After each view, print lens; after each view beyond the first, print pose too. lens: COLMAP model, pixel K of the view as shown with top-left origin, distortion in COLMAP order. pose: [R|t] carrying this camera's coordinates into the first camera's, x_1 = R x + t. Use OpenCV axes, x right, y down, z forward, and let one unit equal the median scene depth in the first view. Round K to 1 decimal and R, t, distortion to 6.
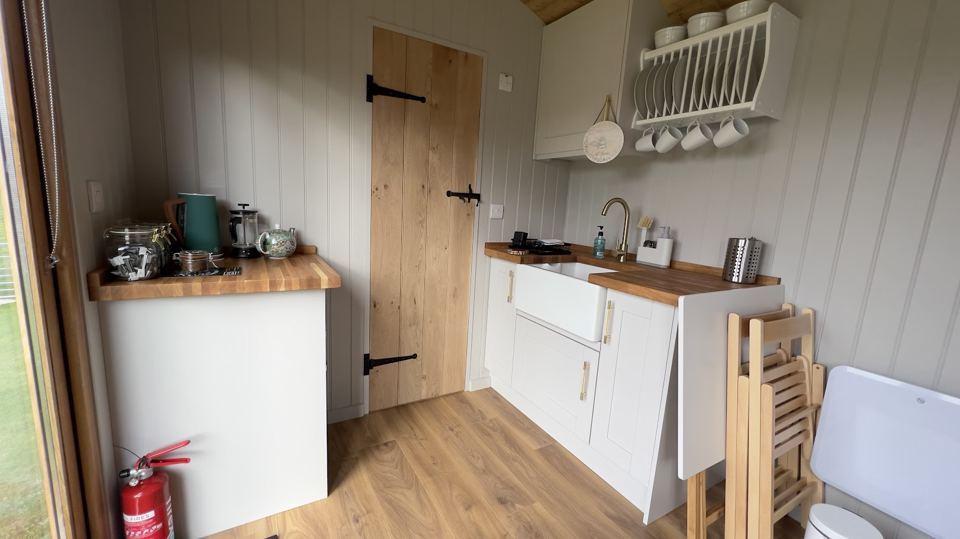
lens RADIAL K [[383.3, 0, 477.5], [0, 383.3, 269.2], [0, 0, 1]] dist [-0.000081, -0.000368]
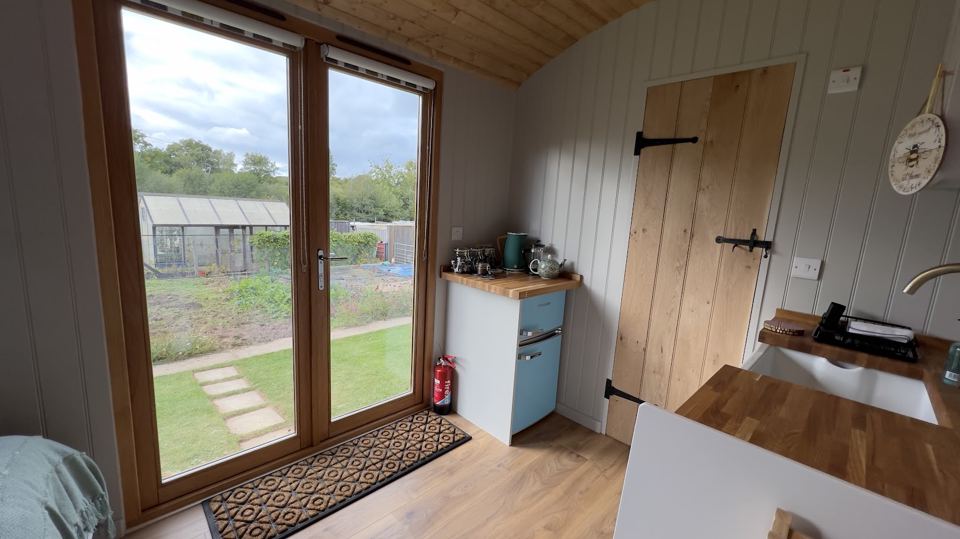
lens RADIAL K [[383.3, 0, 476.8], [0, 383.3, 268.6], [0, 0, 1]] dist [-0.000081, -0.000368]
pose [[0.241145, 0.115385, -0.963605, 0.672552], [-0.203622, 0.976822, 0.066011, -0.088781], [0.948887, 0.180293, 0.259051, 0.310706]]
